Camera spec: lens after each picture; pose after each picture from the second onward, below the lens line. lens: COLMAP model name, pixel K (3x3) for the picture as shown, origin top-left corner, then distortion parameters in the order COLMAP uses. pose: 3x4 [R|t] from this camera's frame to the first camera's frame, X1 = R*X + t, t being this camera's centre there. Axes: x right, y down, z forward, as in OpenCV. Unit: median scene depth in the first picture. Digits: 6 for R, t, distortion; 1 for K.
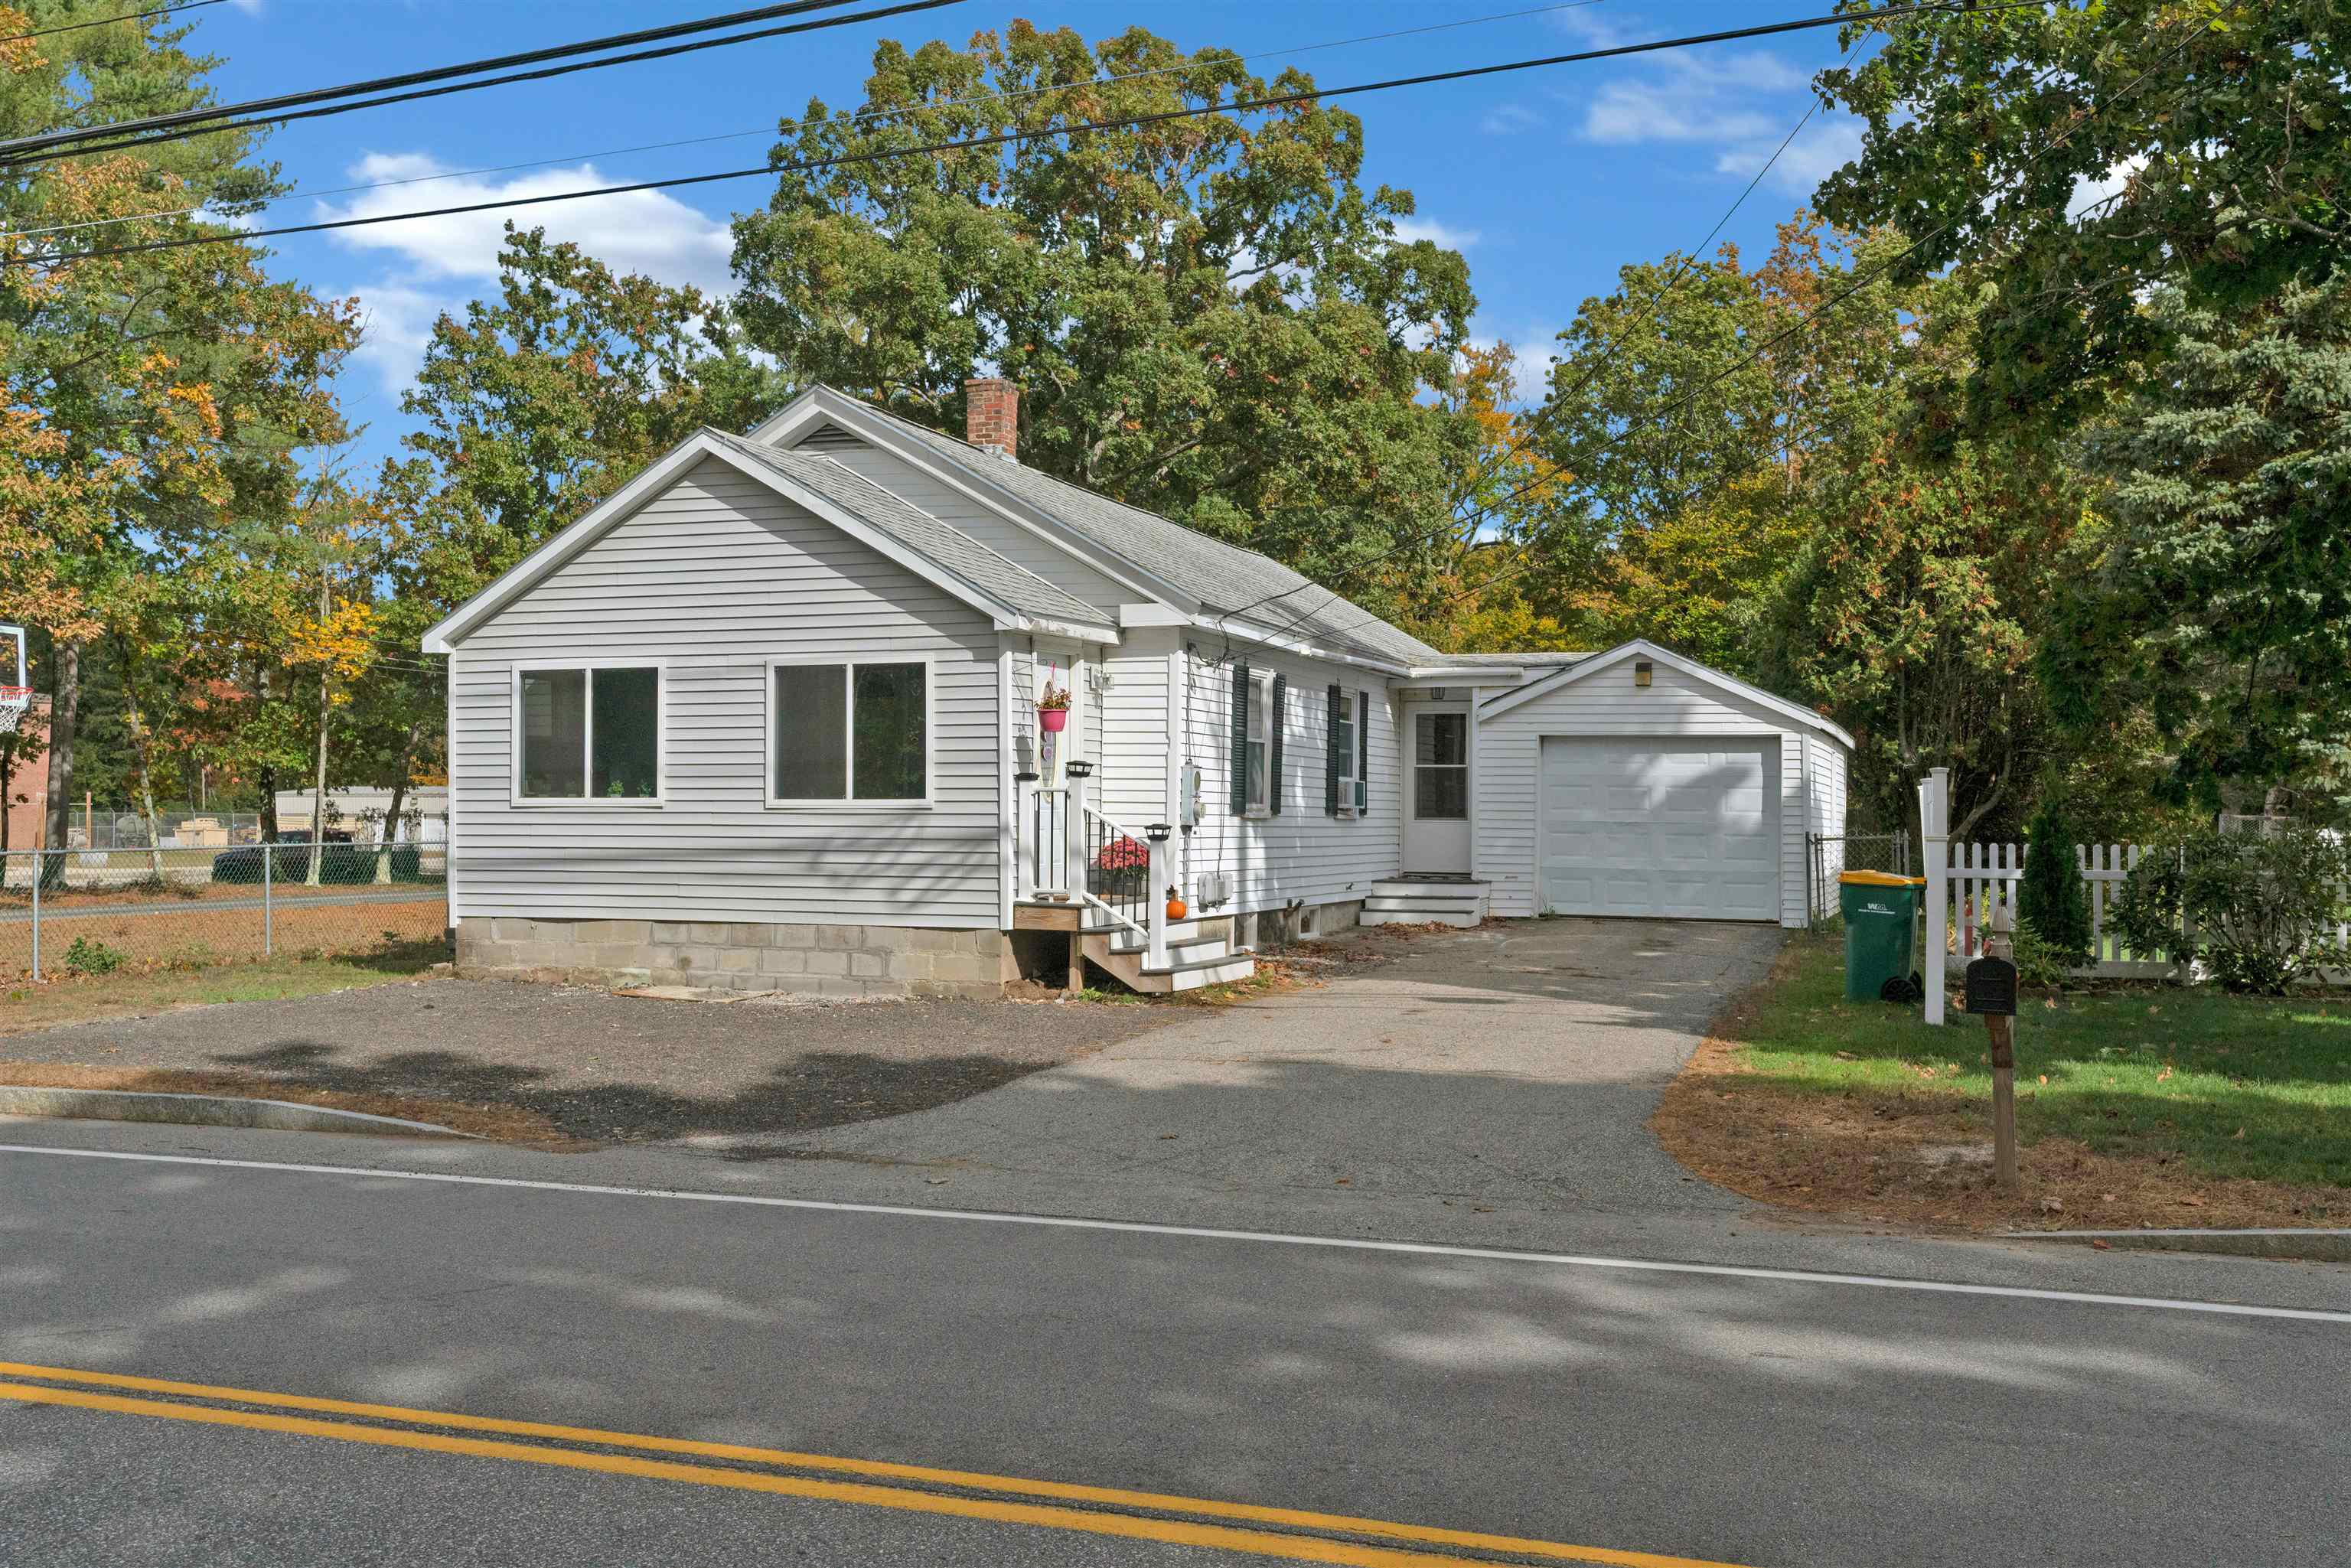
lens RADIAL K [[2267.1, 0, 1170.6], [0, 2267.1, 791.6], [0, 0, 1]] dist [-0.075064, 0.000000]
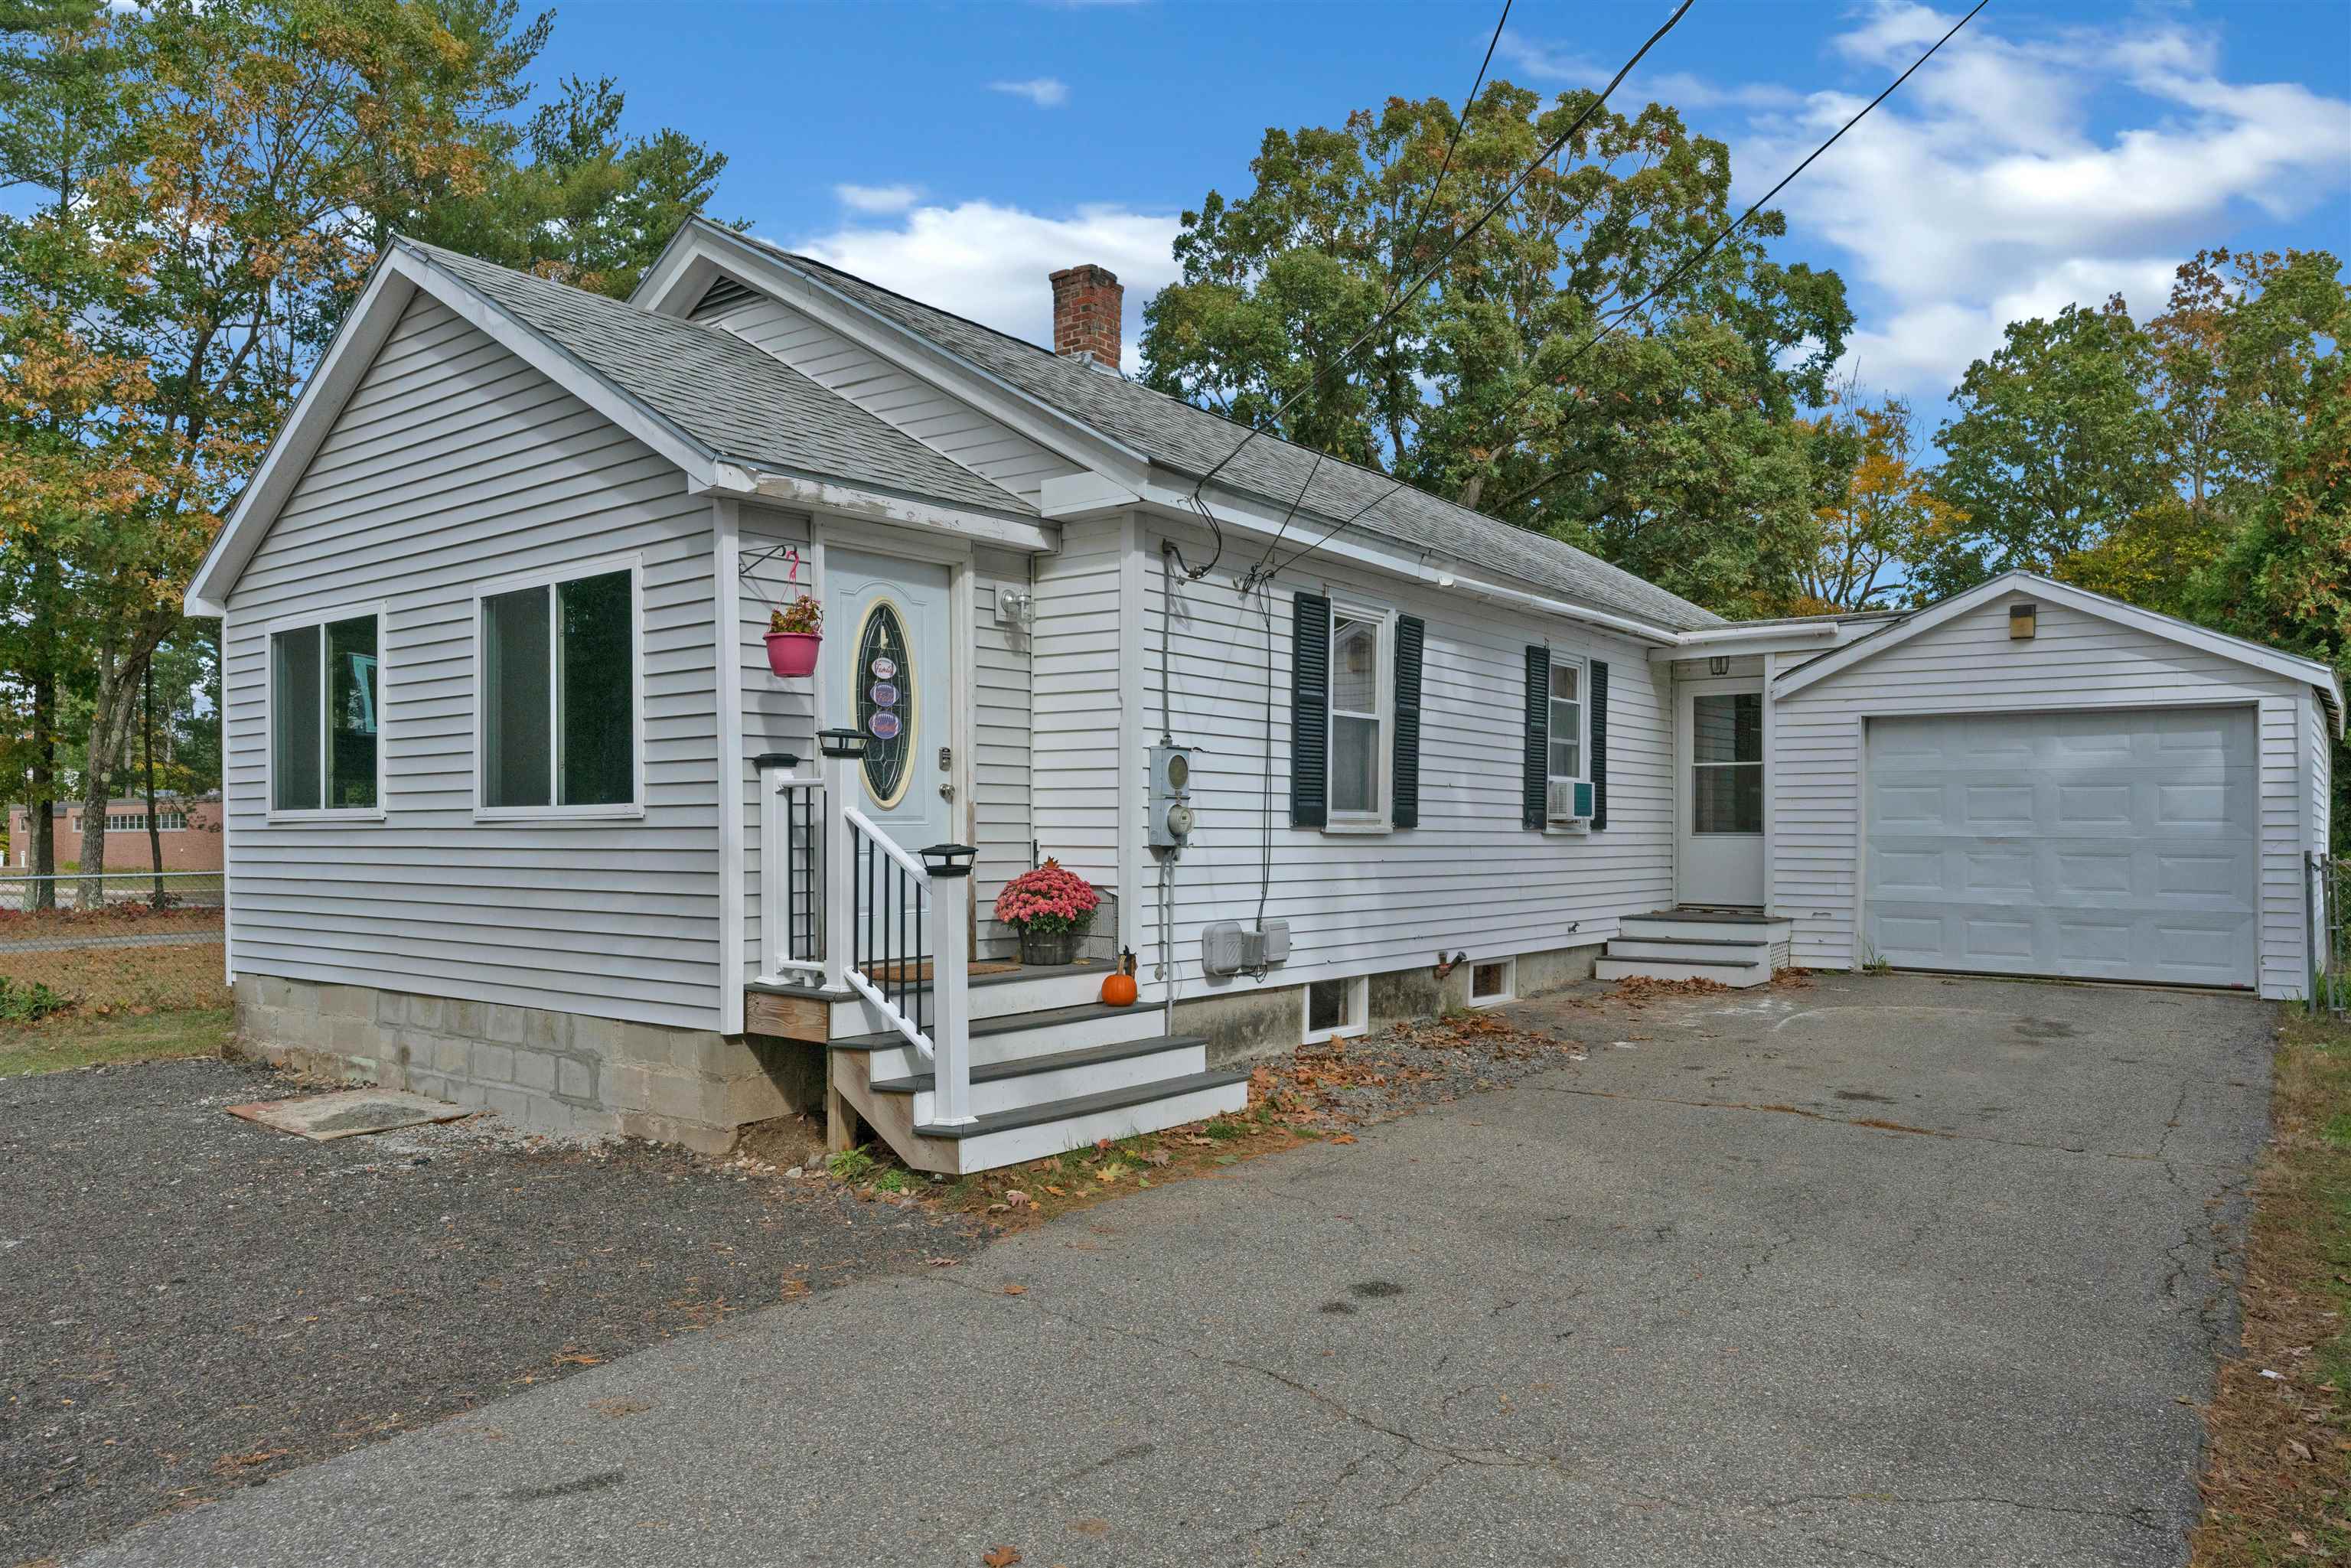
lens RADIAL K [[1559.9, 0, 1202.6], [0, 1559.9, 831.3], [0, 0, 1]] dist [-0.005359, -0.002282]
pose [[0.957469, -0.006107, -0.288472, 0.113041], [0.008273, 0.999946, 0.006289, 0.007135], [0.288418, -0.008408, 0.957468, 0.501738]]
